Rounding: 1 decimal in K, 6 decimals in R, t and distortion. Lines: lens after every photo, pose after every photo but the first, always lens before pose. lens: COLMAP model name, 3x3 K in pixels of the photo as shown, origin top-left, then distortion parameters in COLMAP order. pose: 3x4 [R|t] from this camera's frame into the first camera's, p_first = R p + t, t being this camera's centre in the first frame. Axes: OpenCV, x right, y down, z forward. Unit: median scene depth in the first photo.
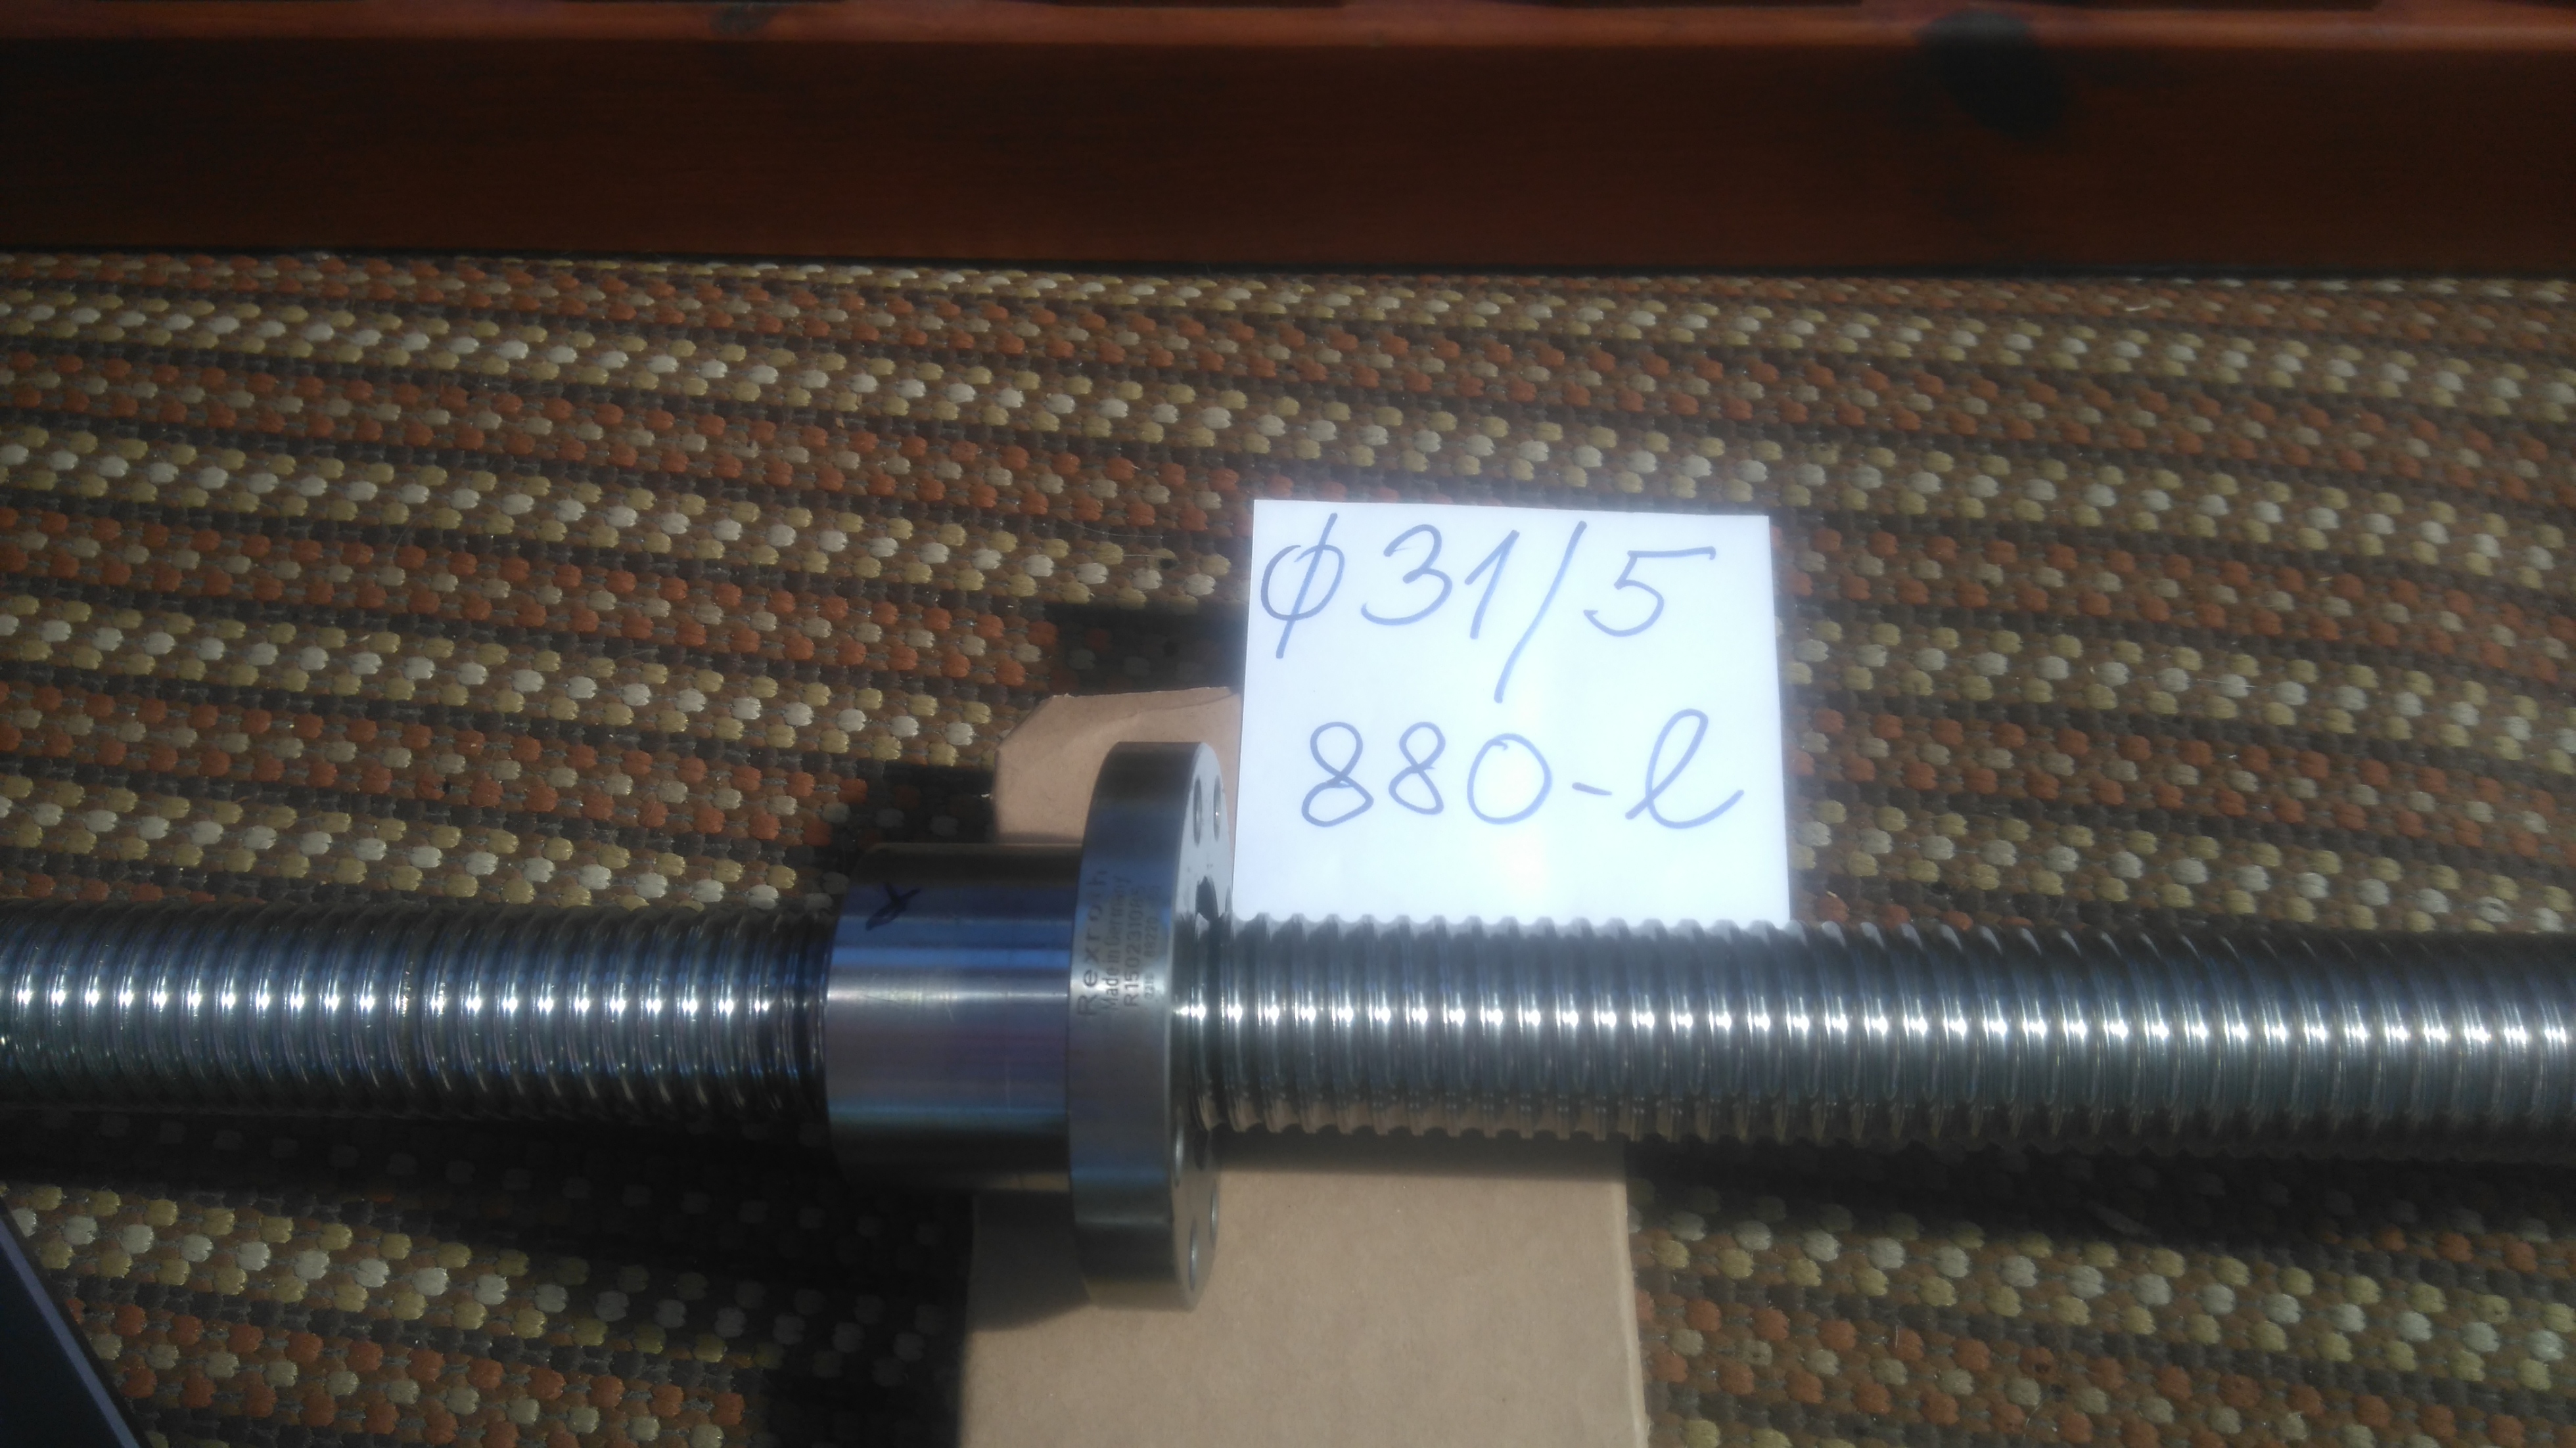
lens RADIAL K [[2011.2, 0, 1272.6], [0, 2011.2, 728.1], [0, 0, 1]] dist [0.136243, -0.256186]
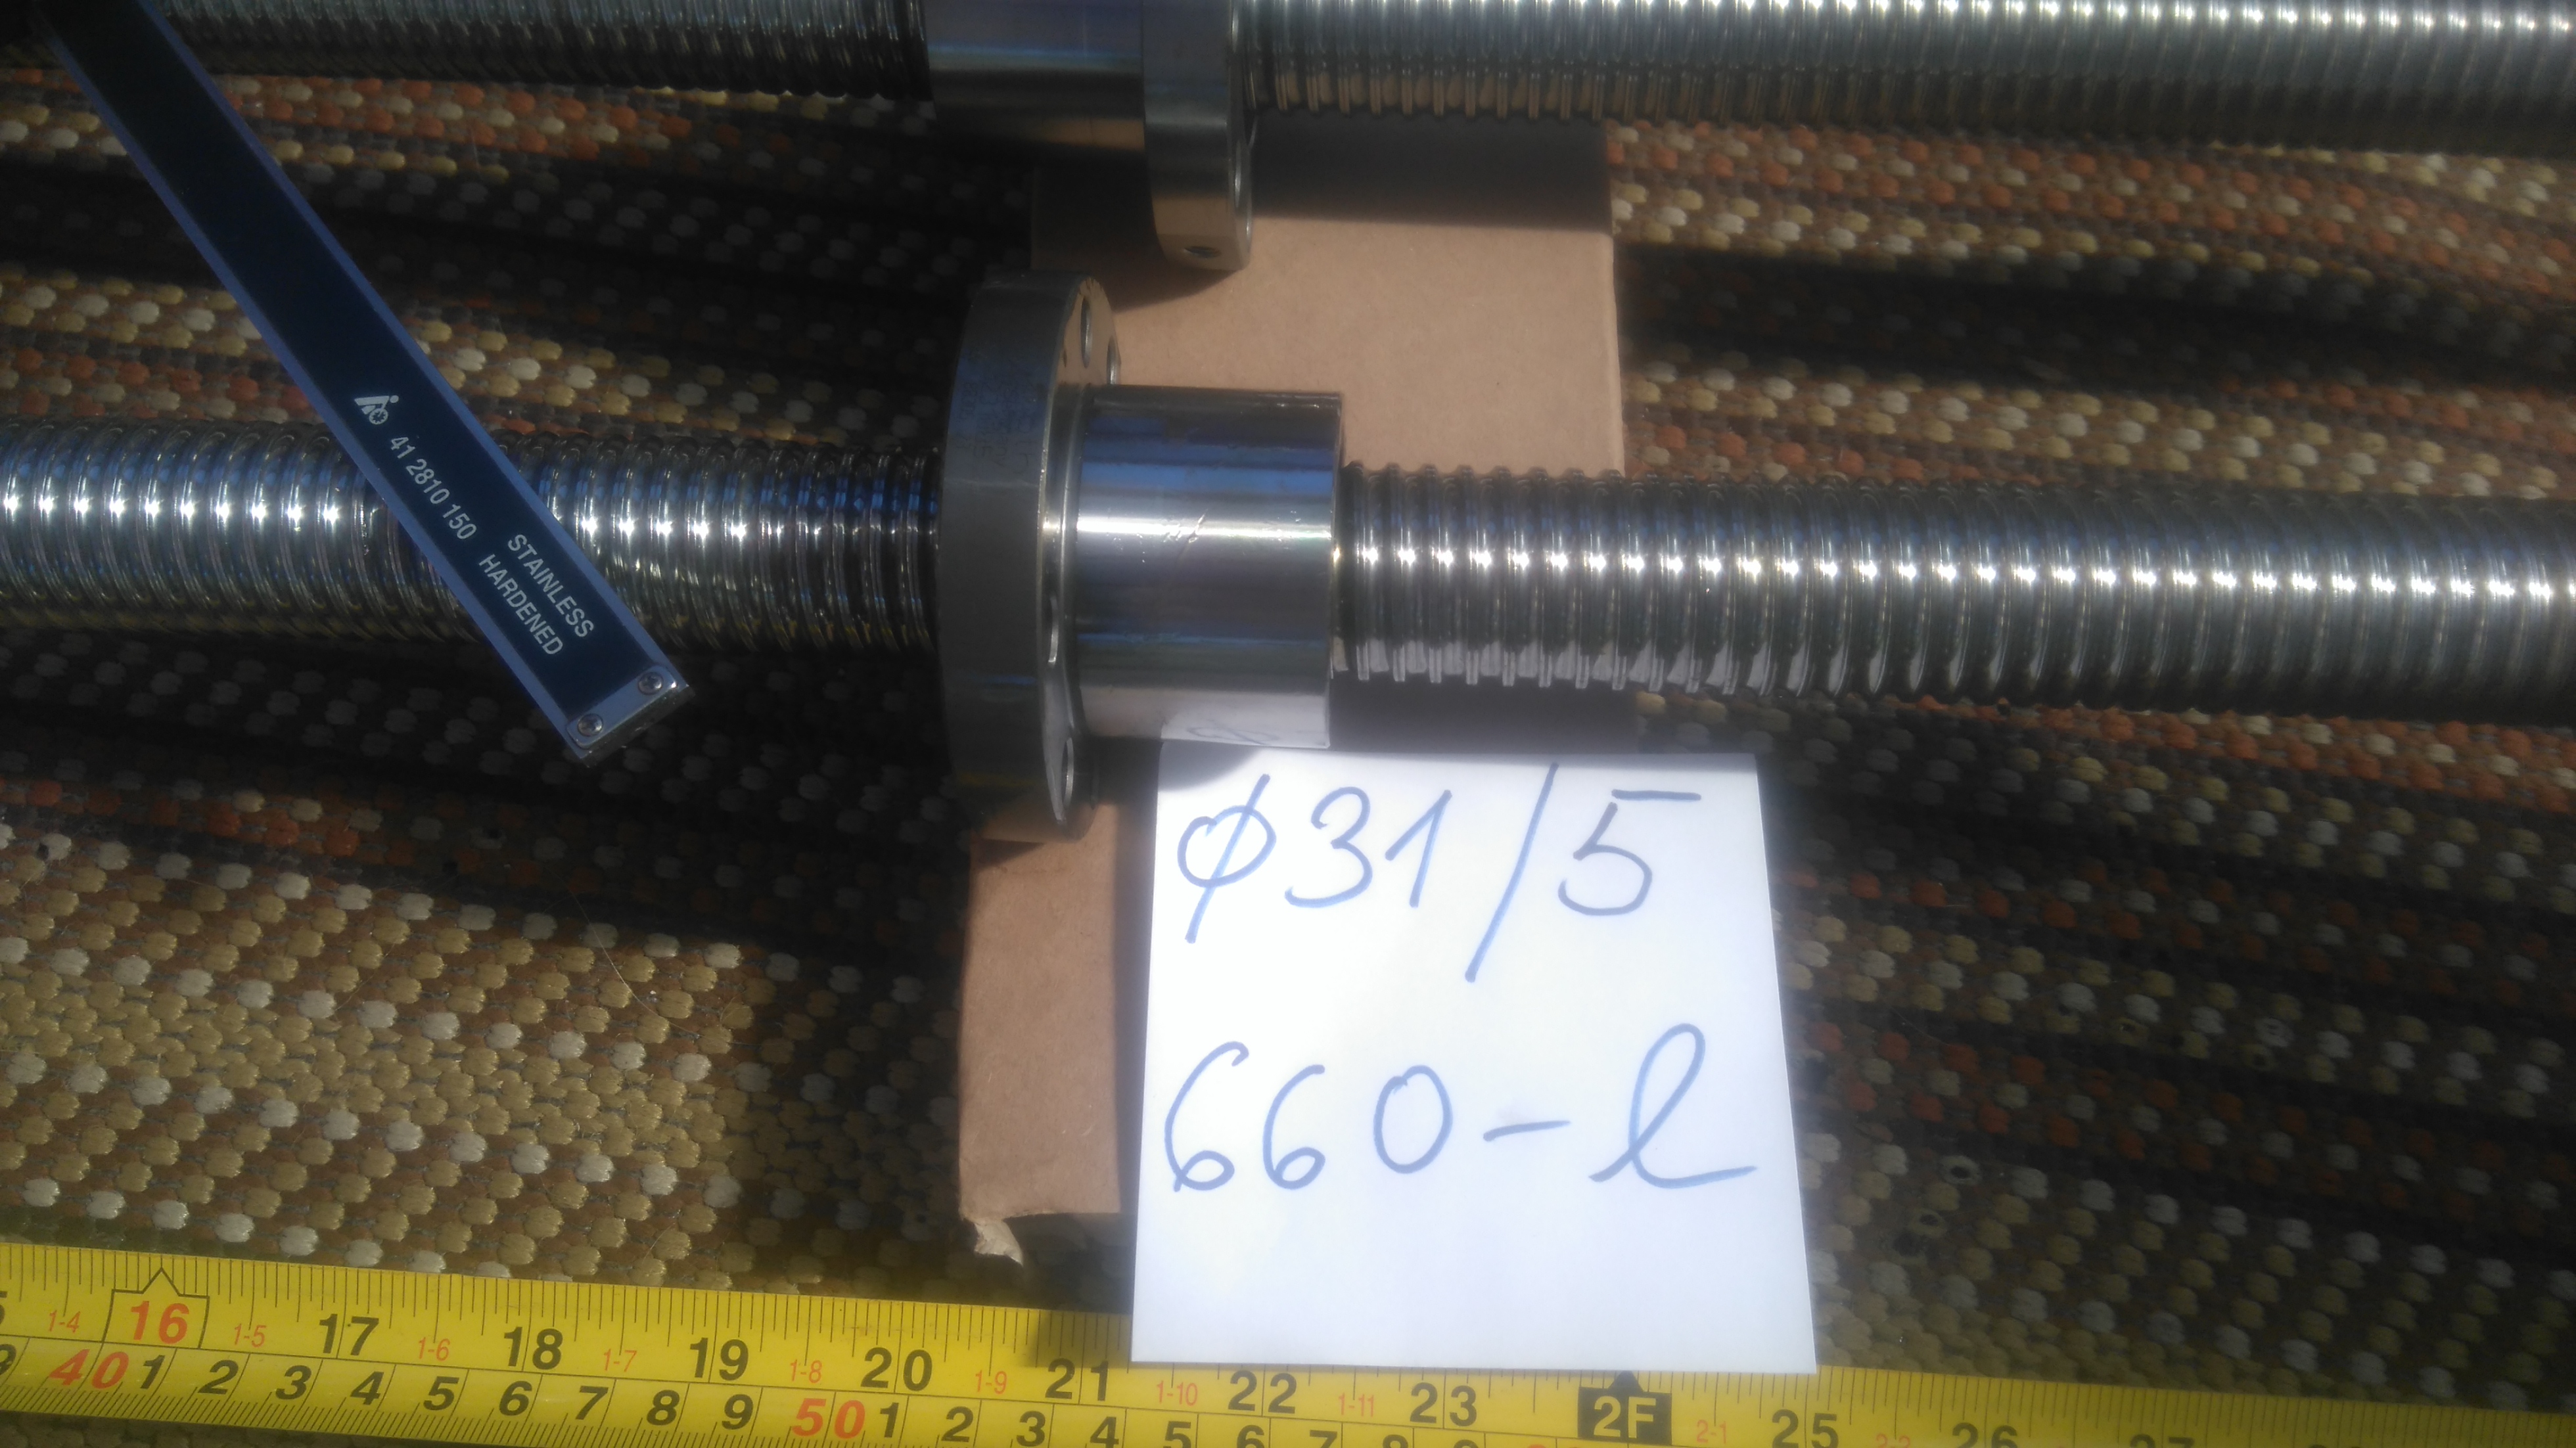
lens RADIAL K [[2011.2, 0, 1272.6], [0, 2011.2, 728.1], [0, 0, 1]] dist [0.136243, -0.256186]
pose [[0.998641, 0.046945, 0.022627, -0.021948], [-0.046585, 0.998783, -0.016178, 0.409941], [-0.023359, 0.015102, 0.999613, -0.093353]]
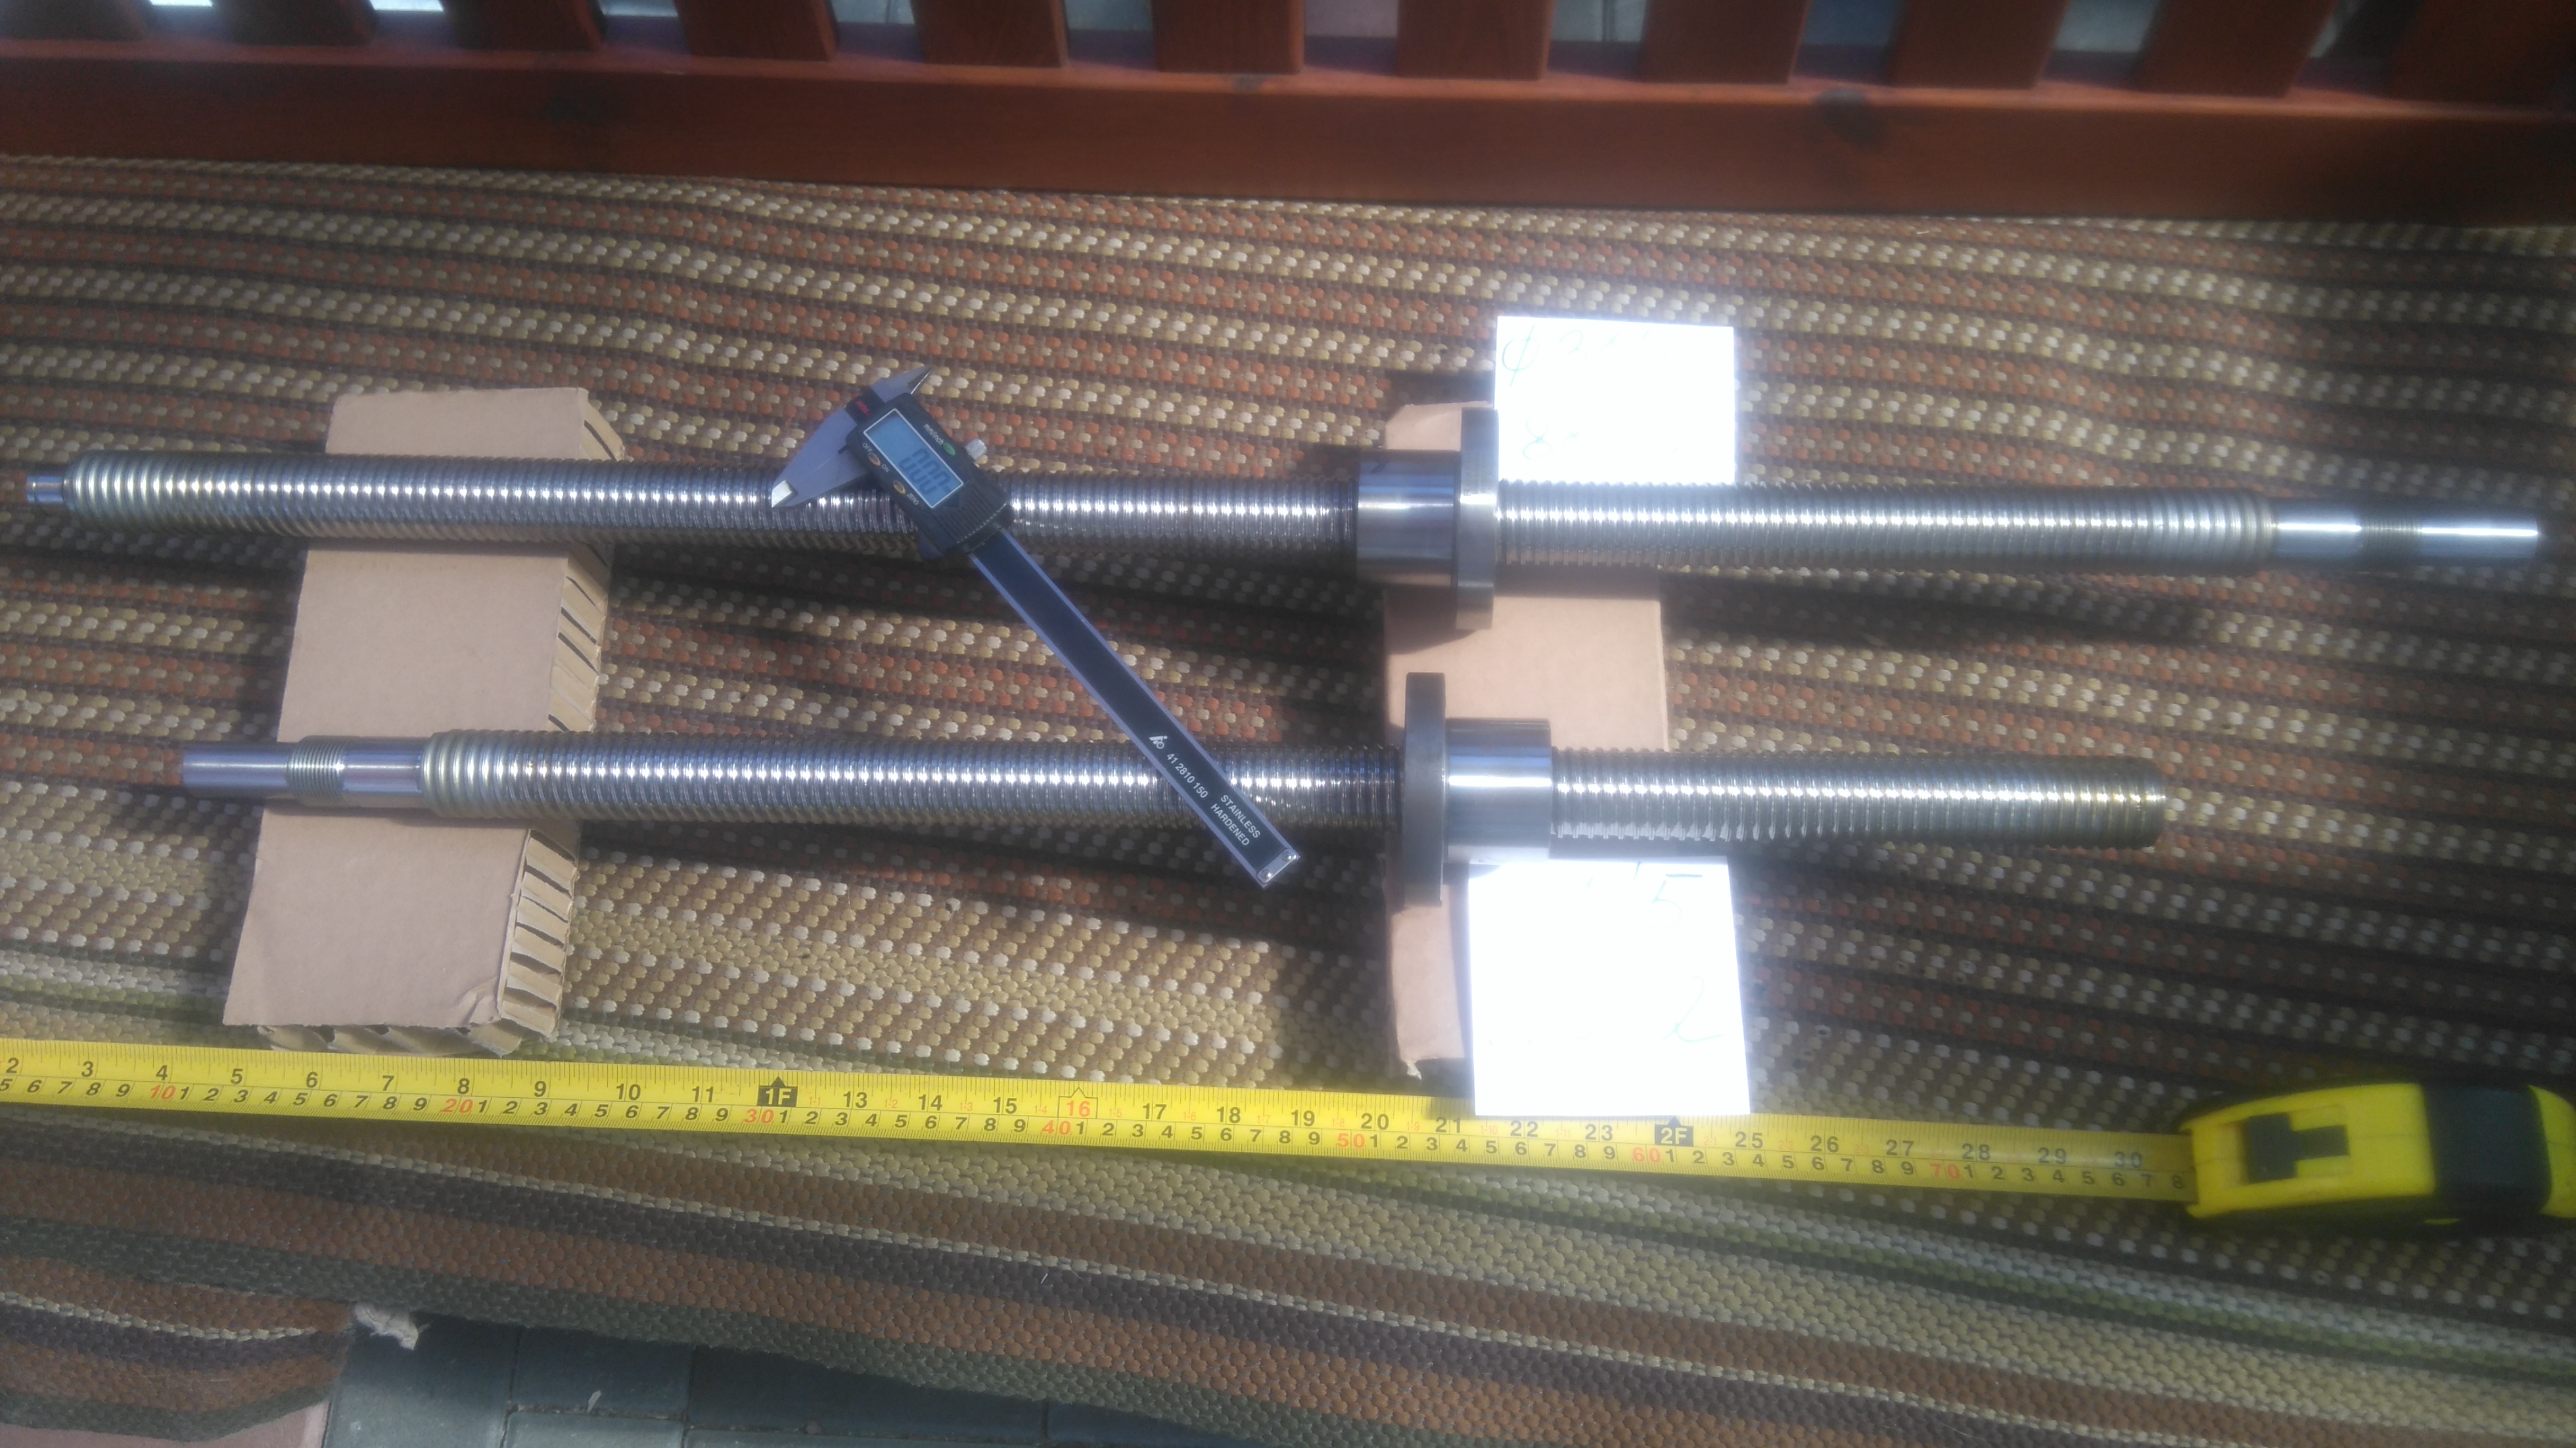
lens RADIAL K [[2011.2, 0, 1272.6], [0, 2011.2, 728.1], [0, 0, 1]] dist [0.136243, -0.256186]
pose [[0.999848, 0.017266, -0.002439, -0.216747], [-0.017123, 0.998611, 0.049824, 0.205000], [0.003296, -0.049775, 0.998755, -1.097592]]
